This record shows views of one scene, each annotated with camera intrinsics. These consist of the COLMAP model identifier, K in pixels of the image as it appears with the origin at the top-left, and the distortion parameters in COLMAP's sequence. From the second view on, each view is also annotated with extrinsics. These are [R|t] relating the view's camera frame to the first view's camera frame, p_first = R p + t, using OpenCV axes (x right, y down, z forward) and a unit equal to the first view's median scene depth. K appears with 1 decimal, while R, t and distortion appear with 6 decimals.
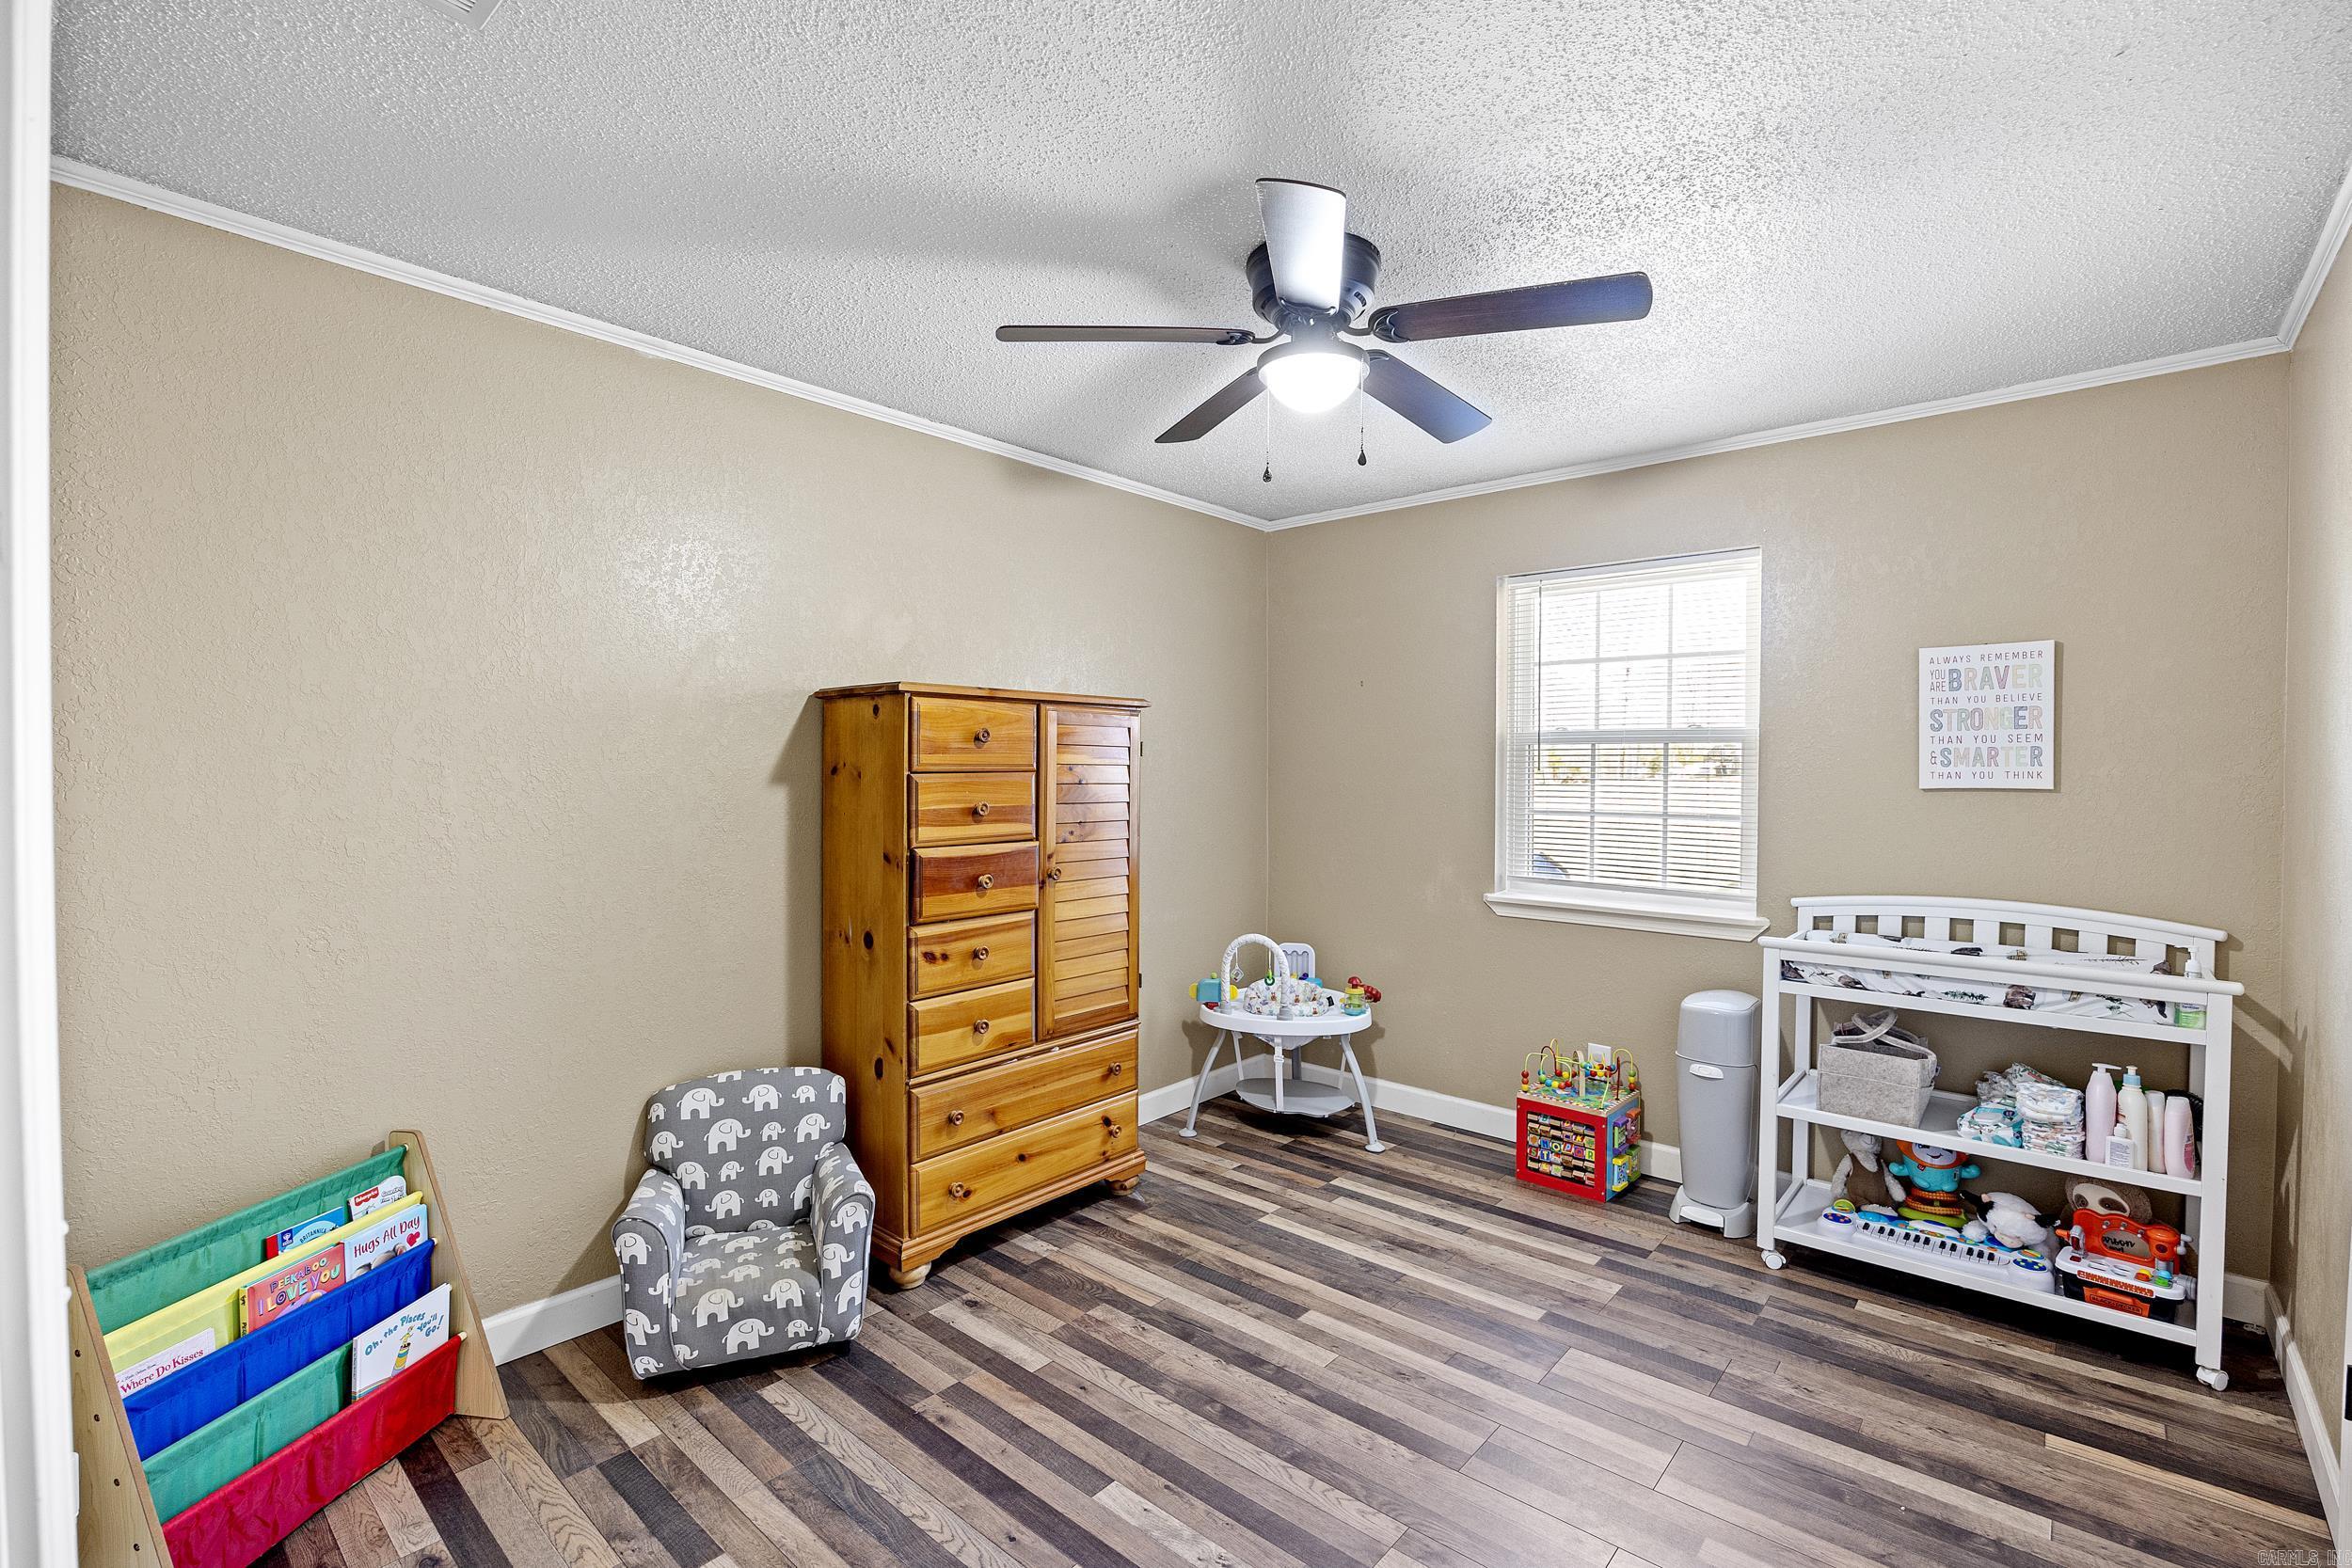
lens RADIAL K [[1024.2, 0, 1176.0], [0, 1024.2, 784.0], [0, 0, 1]] dist [-0.000347, -0.005897]
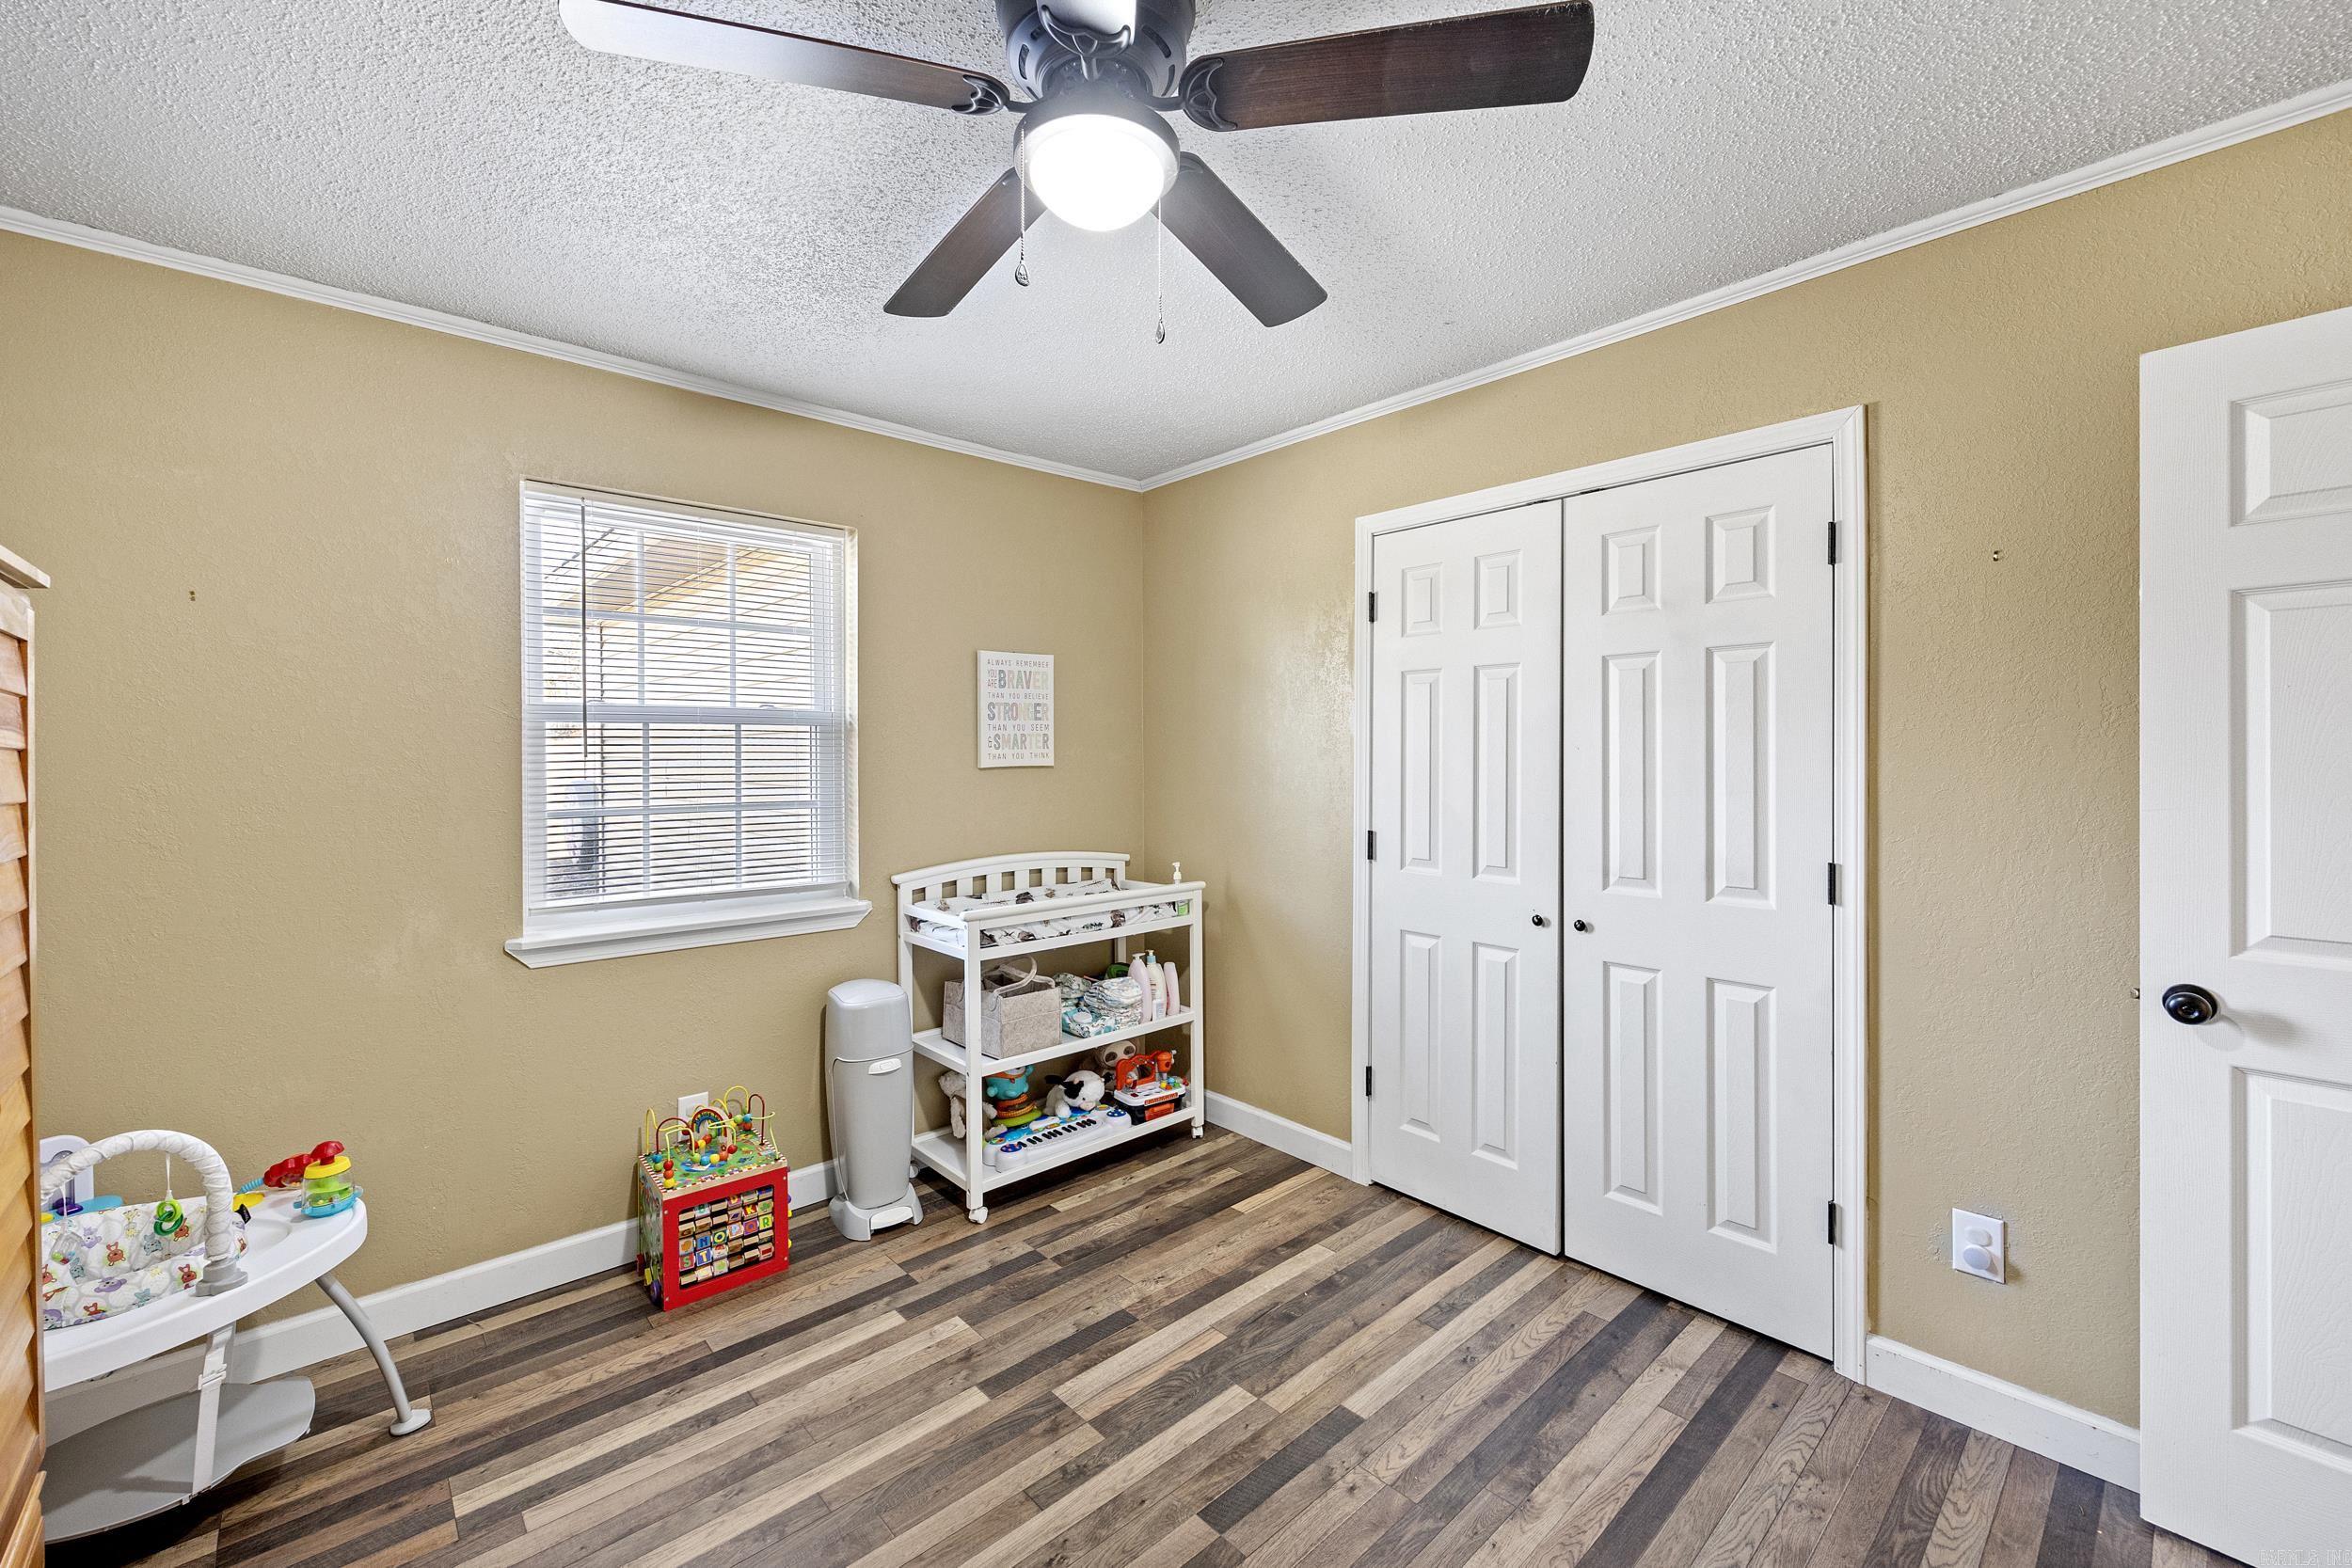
lens RADIAL K [[969.9, 0, 1168.9], [0, 969.9, 761.6], [0, 0, 1]] dist [0.000845, 0.000044]
pose [[0.109742, -0.013934, 0.993862, -0.388165], [0.023114, 0.999667, 0.011463, -0.011172], [-0.993691, 0.021714, 0.110027, 0.685739]]
